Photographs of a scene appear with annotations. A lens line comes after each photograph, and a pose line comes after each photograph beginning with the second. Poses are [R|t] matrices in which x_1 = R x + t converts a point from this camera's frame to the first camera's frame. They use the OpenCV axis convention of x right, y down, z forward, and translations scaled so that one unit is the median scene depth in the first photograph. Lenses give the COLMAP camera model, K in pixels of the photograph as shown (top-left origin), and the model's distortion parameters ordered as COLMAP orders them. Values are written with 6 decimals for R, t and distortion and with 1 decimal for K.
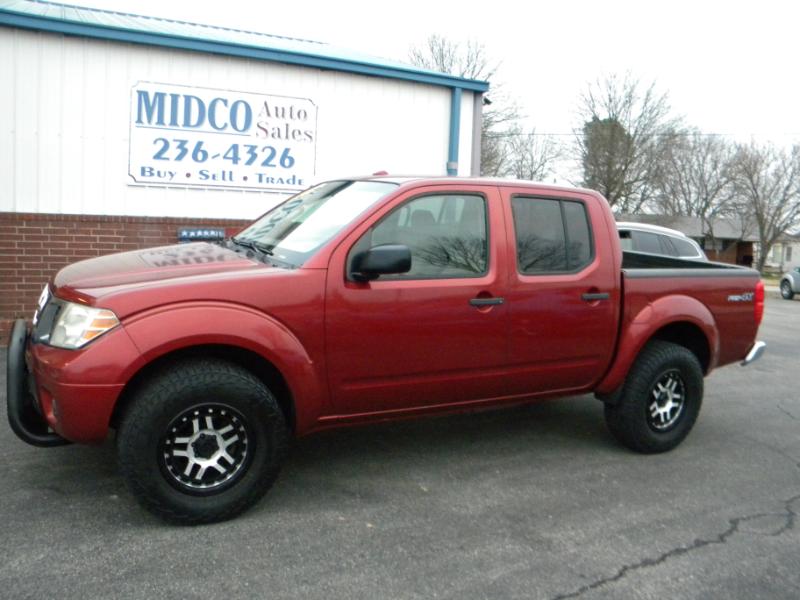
lens RADIAL K [[678.7, 0, 394.2], [0, 678.7, 297.8], [0, 0, 1]] dist [-0.194192, 0.175911]
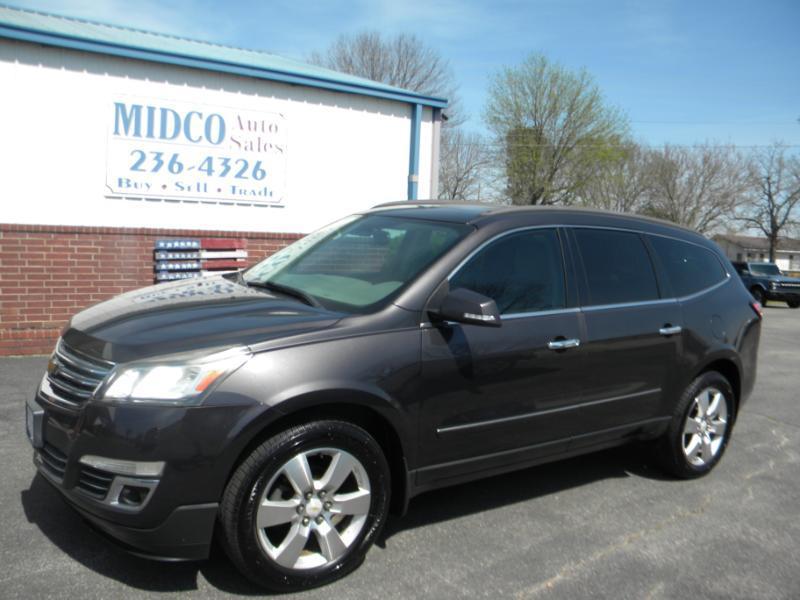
lens RADIAL K [[680.3, 0, 393.6], [0, 680.3, 298.5], [0, 0, 1]] dist [-0.191550, 0.176339]
pose [[0.993439, -0.009238, 0.113989, -0.078629], [0.010093, 0.999925, -0.006929, -0.002858], [-0.113916, 0.008034, 0.993458, -0.049718]]
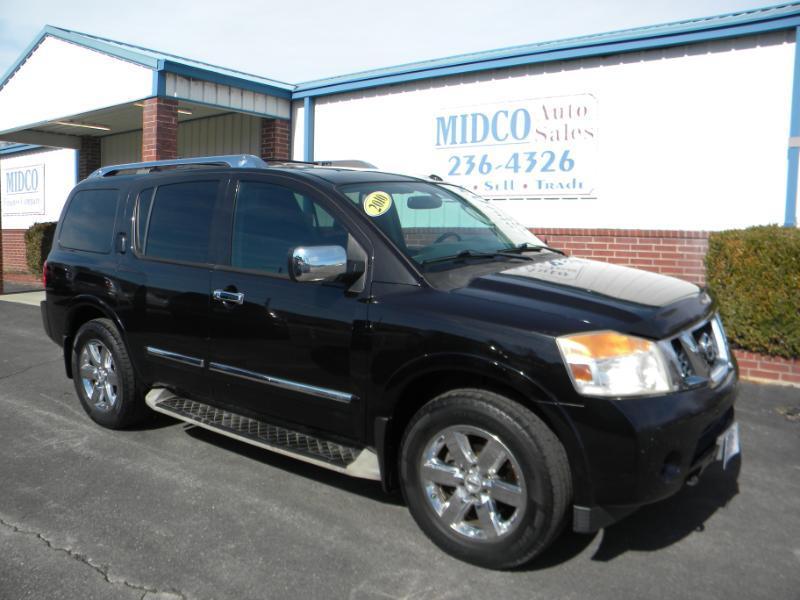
lens RADIAL K [[682.9, 0, 393.7], [0, 682.9, 297.8], [0, 0, 1]] dist [-0.194022, 0.180222]
pose [[0.437078, 0.052768, -0.897874, 0.623200], [-0.082159, 0.996446, 0.018567, -0.016746], [0.895663, 0.065653, 0.439861, 0.412540]]
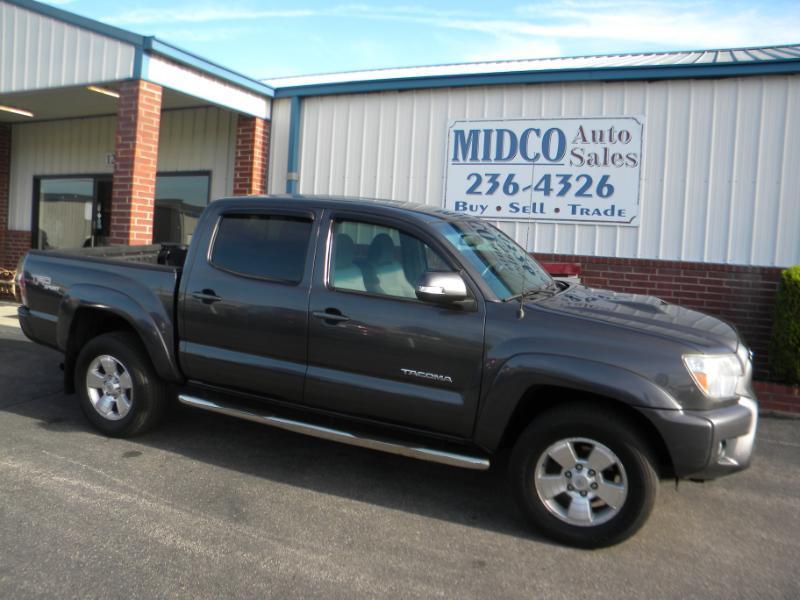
lens RADIAL K [[682.9, 0, 393.7], [0, 682.9, 297.8], [0, 0, 1]] dist [-0.194022, 0.180222]
pose [[0.614790, 0.046687, -0.787308, 0.400906], [-0.105724, 0.994115, -0.023607, -0.010561], [0.781573, 0.097751, 0.616108, 0.262032]]
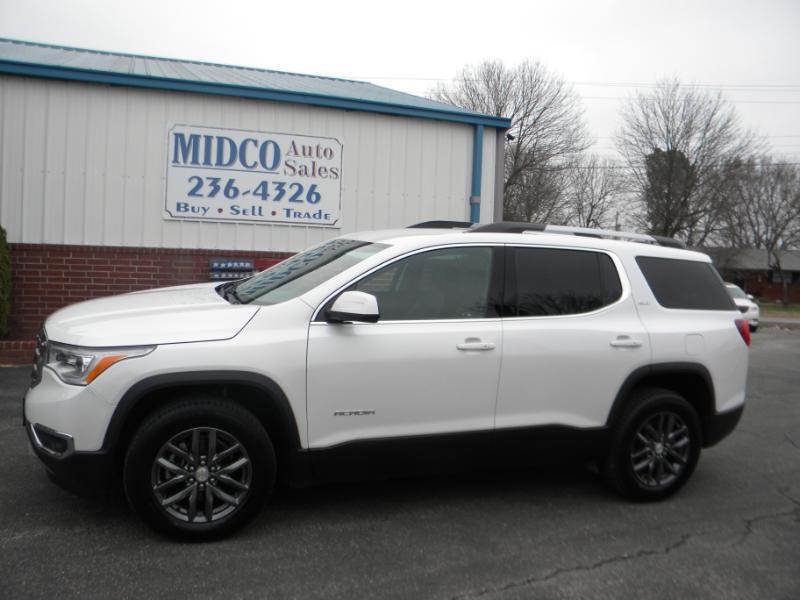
lens RADIAL K [[682.9, 0, 393.7], [0, 682.9, 297.8], [0, 0, 1]] dist [-0.194022, 0.180222]
pose [[0.995436, 0.002676, -0.095395, 0.074054], [-0.007533, 0.998691, -0.050591, 0.009785], [0.095135, 0.051079, 0.994153, -0.050599]]
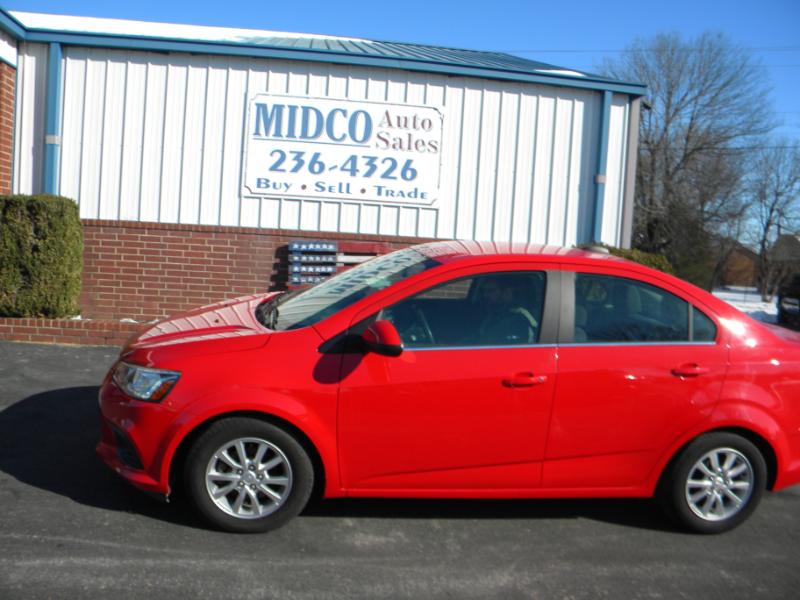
lens RADIAL K [[680.3, 0, 393.6], [0, 680.3, 298.5], [0, 0, 1]] dist [-0.191550, 0.176339]
pose [[0.941465, 0.048848, -0.333553, 0.157575], [-0.058023, 0.998160, -0.017594, -0.009618], [0.332080, 0.035918, 0.942567, 0.105369]]
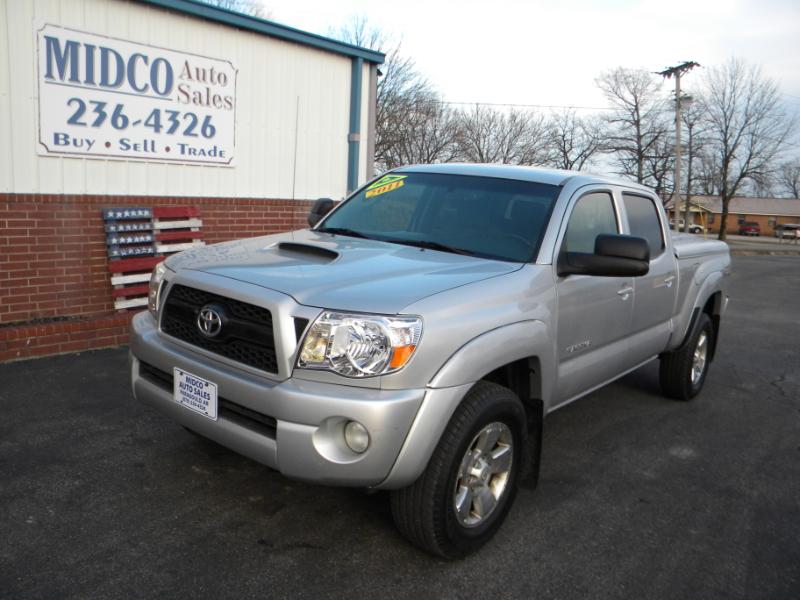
lens RADIAL K [[678.7, 0, 394.2], [0, 678.7, 297.8], [0, 0, 1]] dist [-0.194192, 0.175911]
pose [[0.911790, -0.064214, 0.405605, -0.327872], [0.040244, 0.996917, 0.067361, -0.032229], [-0.408680, -0.045096, 0.911563, 0.087519]]
